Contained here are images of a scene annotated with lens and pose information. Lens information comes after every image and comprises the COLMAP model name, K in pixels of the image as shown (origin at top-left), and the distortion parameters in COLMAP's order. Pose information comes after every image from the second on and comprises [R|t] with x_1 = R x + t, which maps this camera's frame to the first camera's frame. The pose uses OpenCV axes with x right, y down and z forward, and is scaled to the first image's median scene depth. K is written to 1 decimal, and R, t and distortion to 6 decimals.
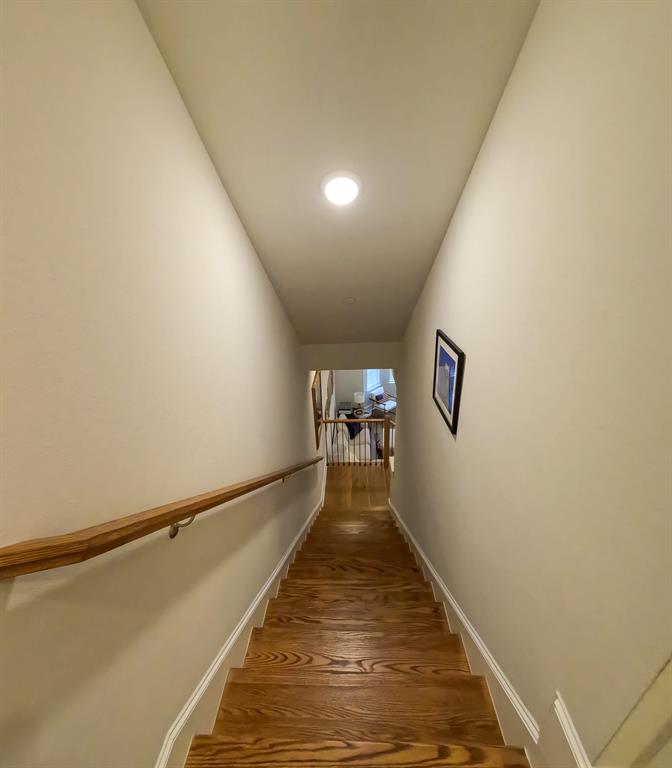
lens RADIAL K [[312.9, 0, 336.0], [0, 312.9, 384.0], [0, 0, 1]] dist [0.001327, 0.000185]
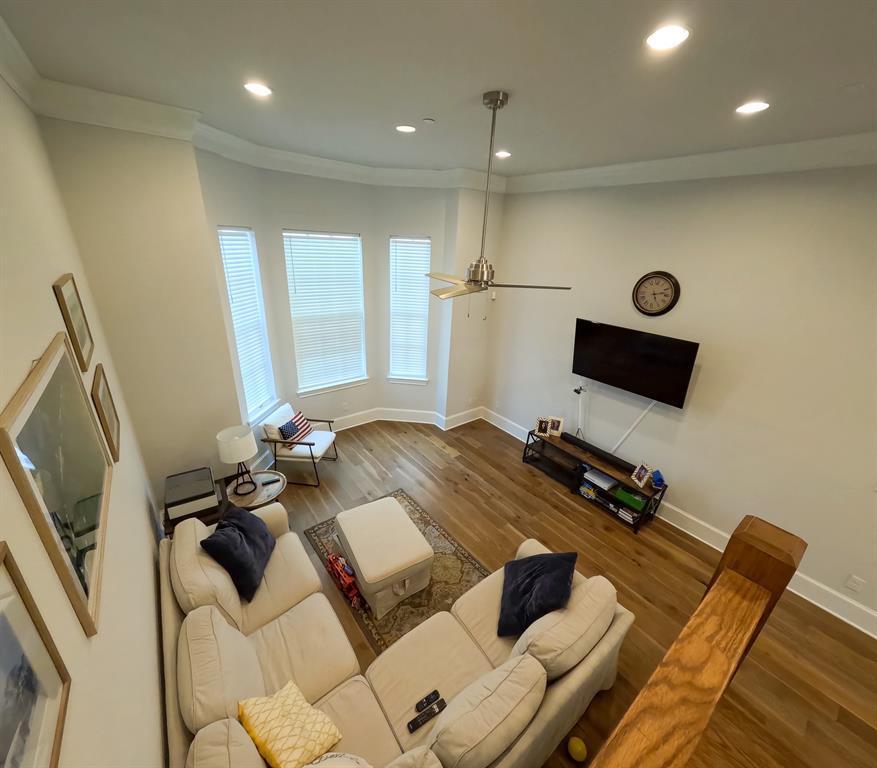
lens RADIAL K [[357.4, 0, 438.5], [0, 357.4, 384.0], [0, 0, 1]] dist [0.001327, 0.000185]
pose [[0.762849, -0.171160, 0.623511, 0.013104], [0.201046, 0.979315, 0.022857, 0.014393], [-0.614526, 0.107918, 0.781480, 0.538713]]
